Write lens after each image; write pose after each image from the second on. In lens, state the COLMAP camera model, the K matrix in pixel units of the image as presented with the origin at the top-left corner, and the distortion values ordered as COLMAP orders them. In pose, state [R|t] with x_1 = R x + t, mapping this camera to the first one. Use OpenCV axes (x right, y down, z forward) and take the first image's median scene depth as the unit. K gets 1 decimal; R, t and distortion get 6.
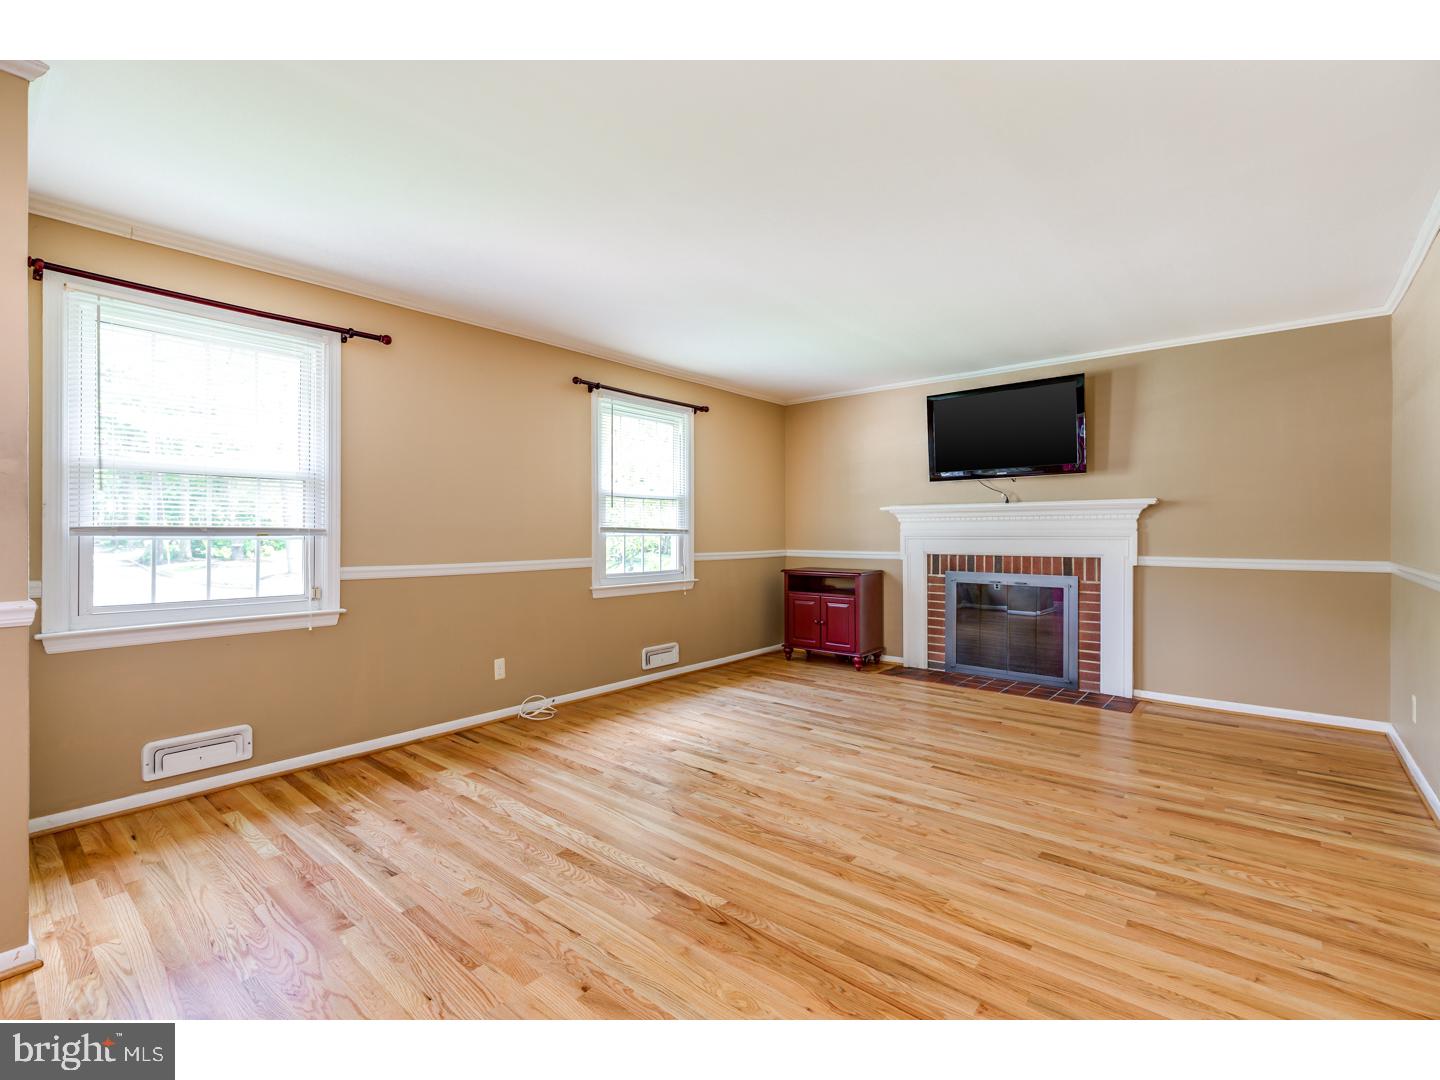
lens RADIAL K [[651.3, 0, 712.1], [0, 651.3, 537.6], [0, 0, 1]] dist [0.012258, -0.000601]
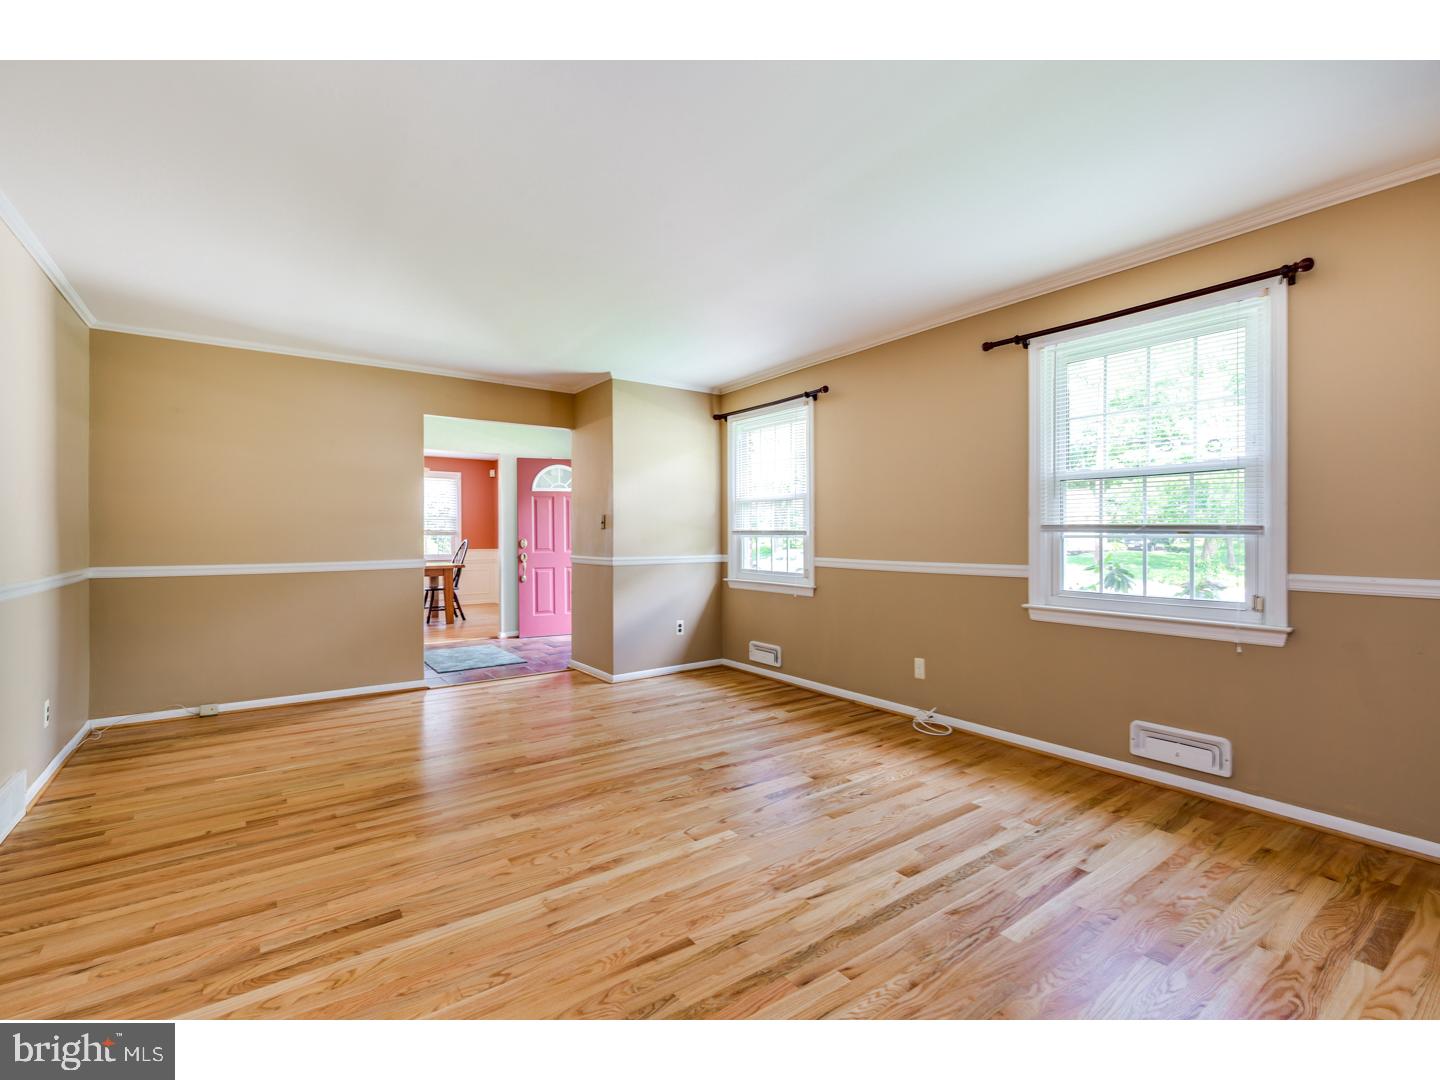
lens RADIAL K [[651.3, 0, 721.2], [0, 651.3, 530.9], [0, 0, 1]] dist [0.012258, -0.000601]
pose [[-0.235619, -0.004209, -0.971836, 0.820702], [-0.004103, 0.999986, -0.003336, -0.006334], [0.971837, 0.003201, -0.235633, 1.068158]]
